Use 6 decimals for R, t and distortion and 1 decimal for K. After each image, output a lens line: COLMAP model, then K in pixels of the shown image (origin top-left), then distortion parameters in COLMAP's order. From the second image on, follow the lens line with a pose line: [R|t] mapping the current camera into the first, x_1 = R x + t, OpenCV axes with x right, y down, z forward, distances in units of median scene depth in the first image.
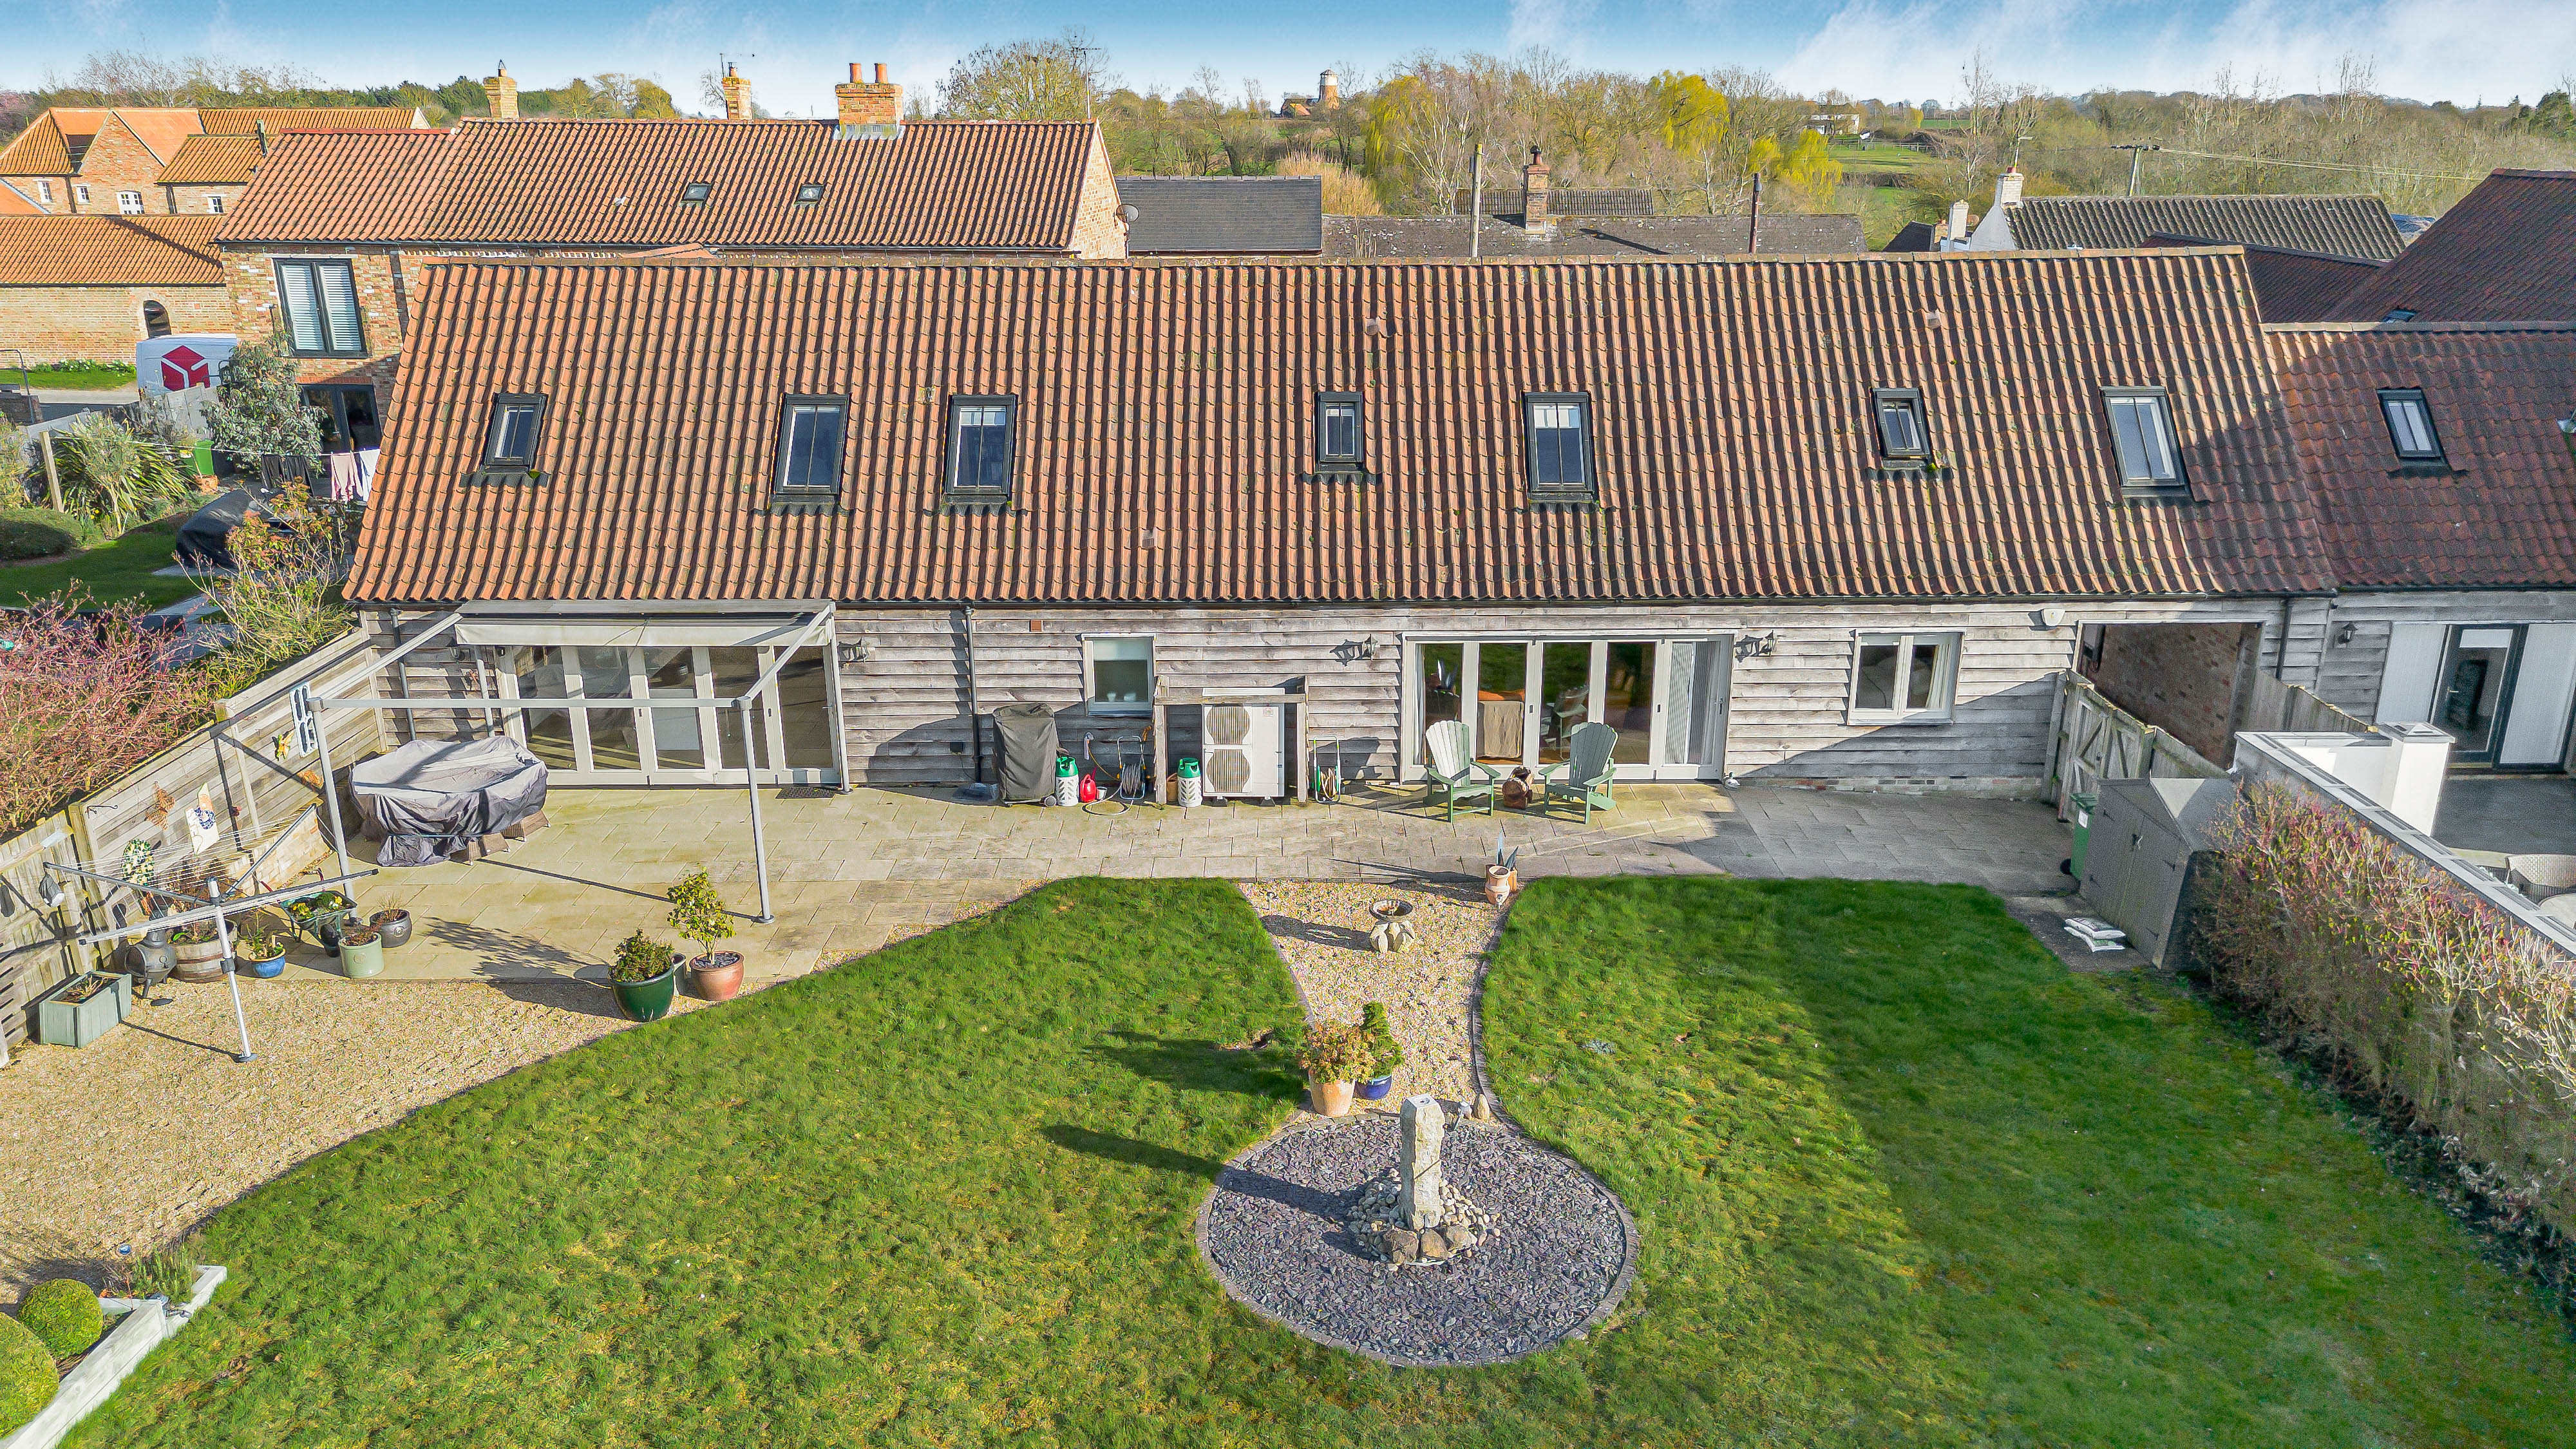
lens RADIAL K [[1795.2, 0, 1288.0], [0, 1795.2, 724.5], [0, 0, 1]] dist [0.073171, -0.084938]
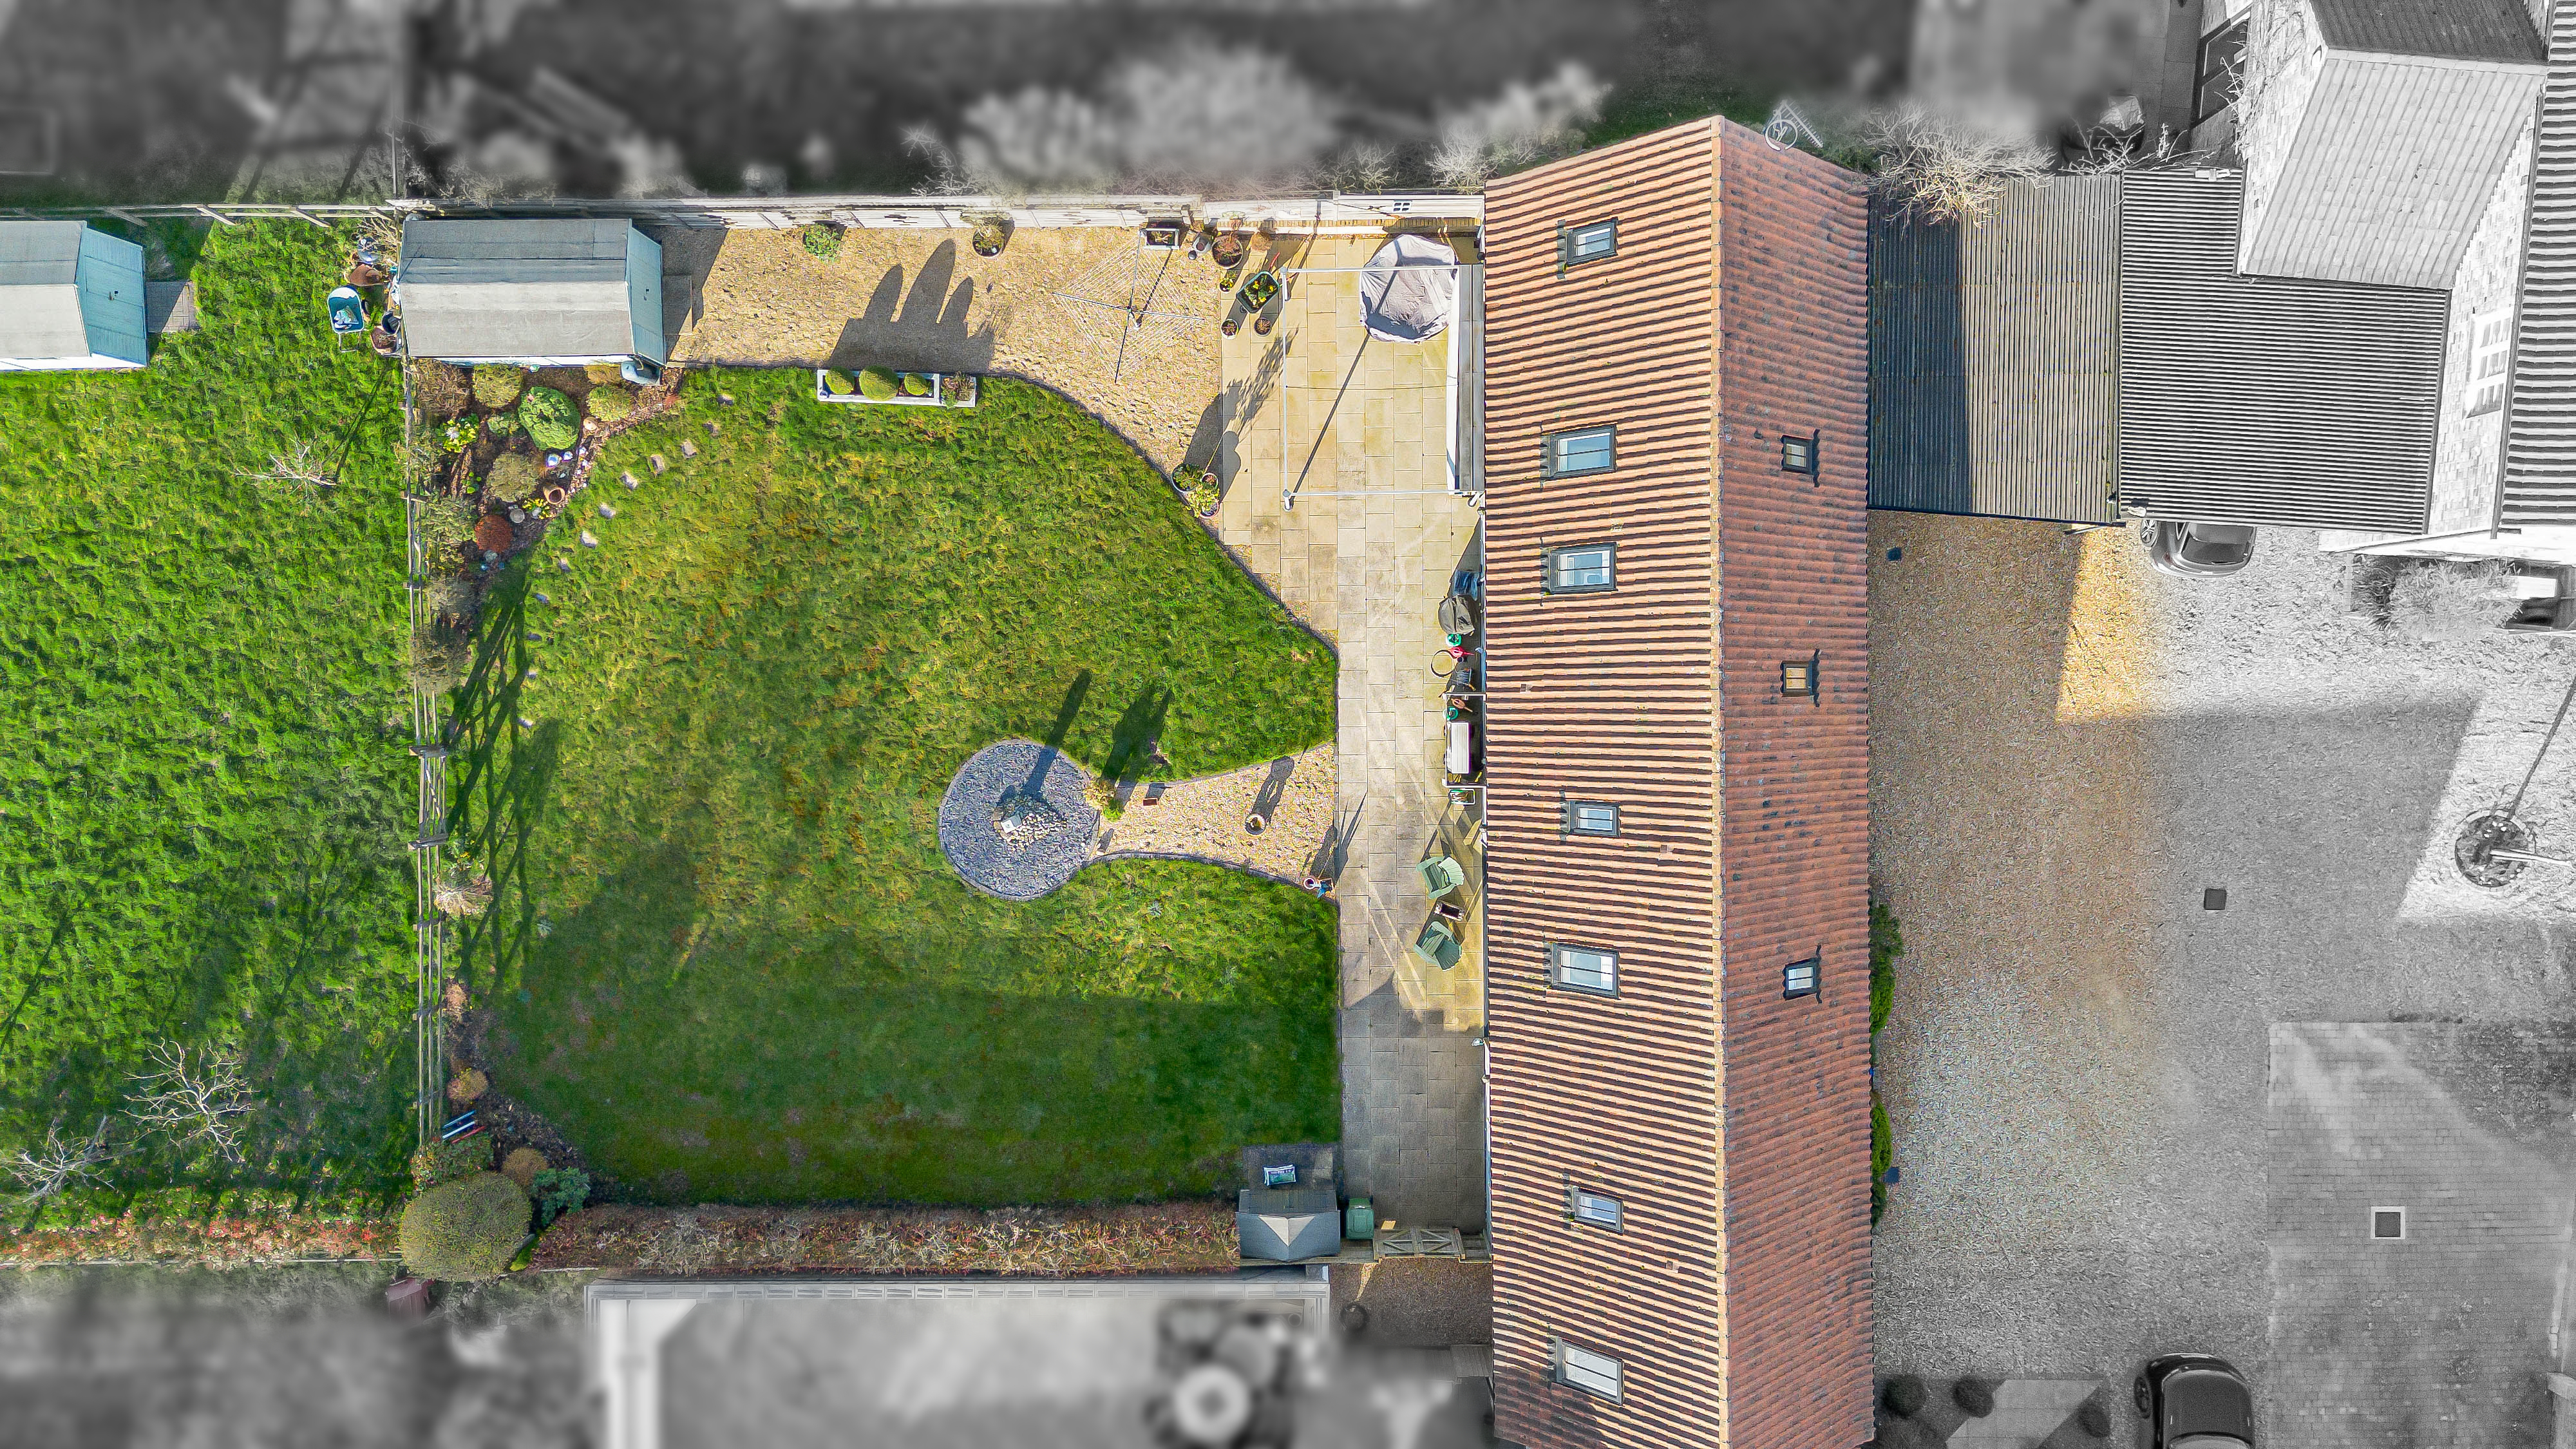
lens RADIAL K [[1795.2, 0, 1288.0], [0, 1795.2, 724.5], [0, 0, 1]] dist [0.073171, -0.084938]
pose [[0.003362, 0.999788, 0.020325, -0.078693], [-0.303587, -0.018346, 0.952627, -1.499288], [0.952798, -0.009373, 0.303461, 0.346152]]
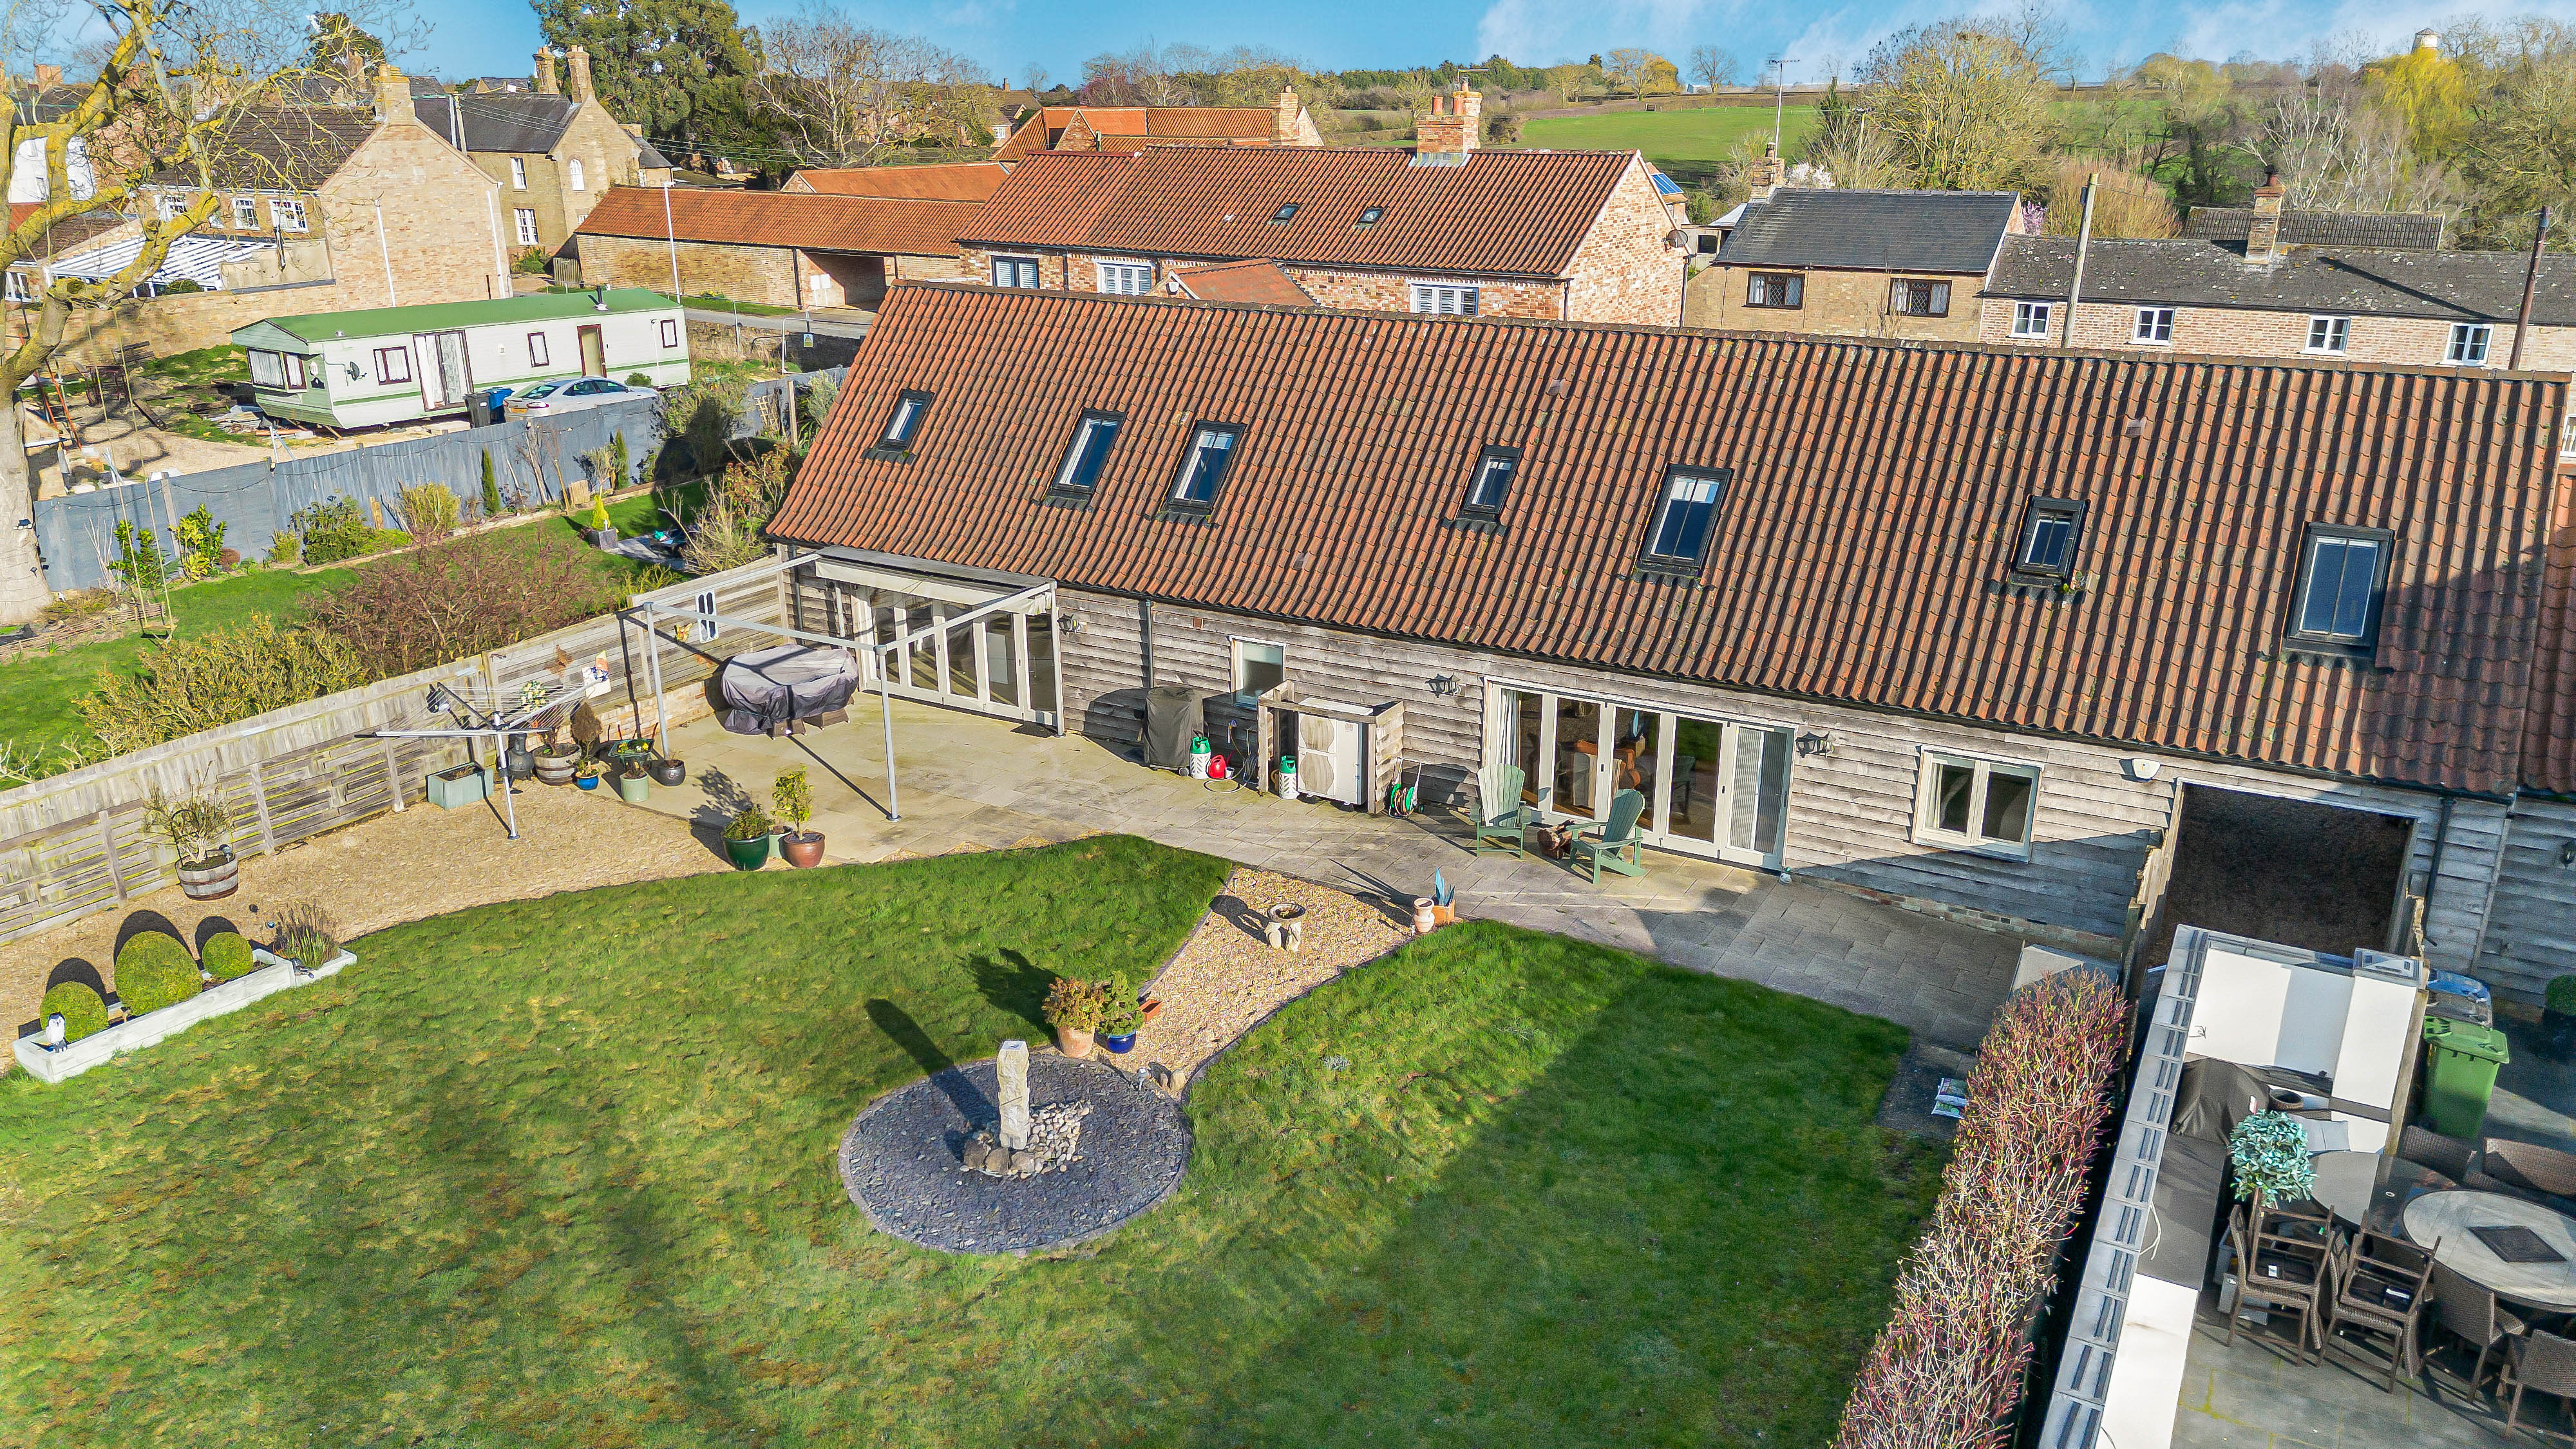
lens RADIAL K [[1795.2, 0, 1288.0], [0, 1795.2, 724.5], [0, 0, 1]] dist [0.073171, -0.084938]
pose [[0.867075, 0.165418, -0.469913, 0.469463], [-0.157798, 0.985889, 0.055885, -0.063727], [0.472527, 0.025695, 0.880942, -0.004510]]
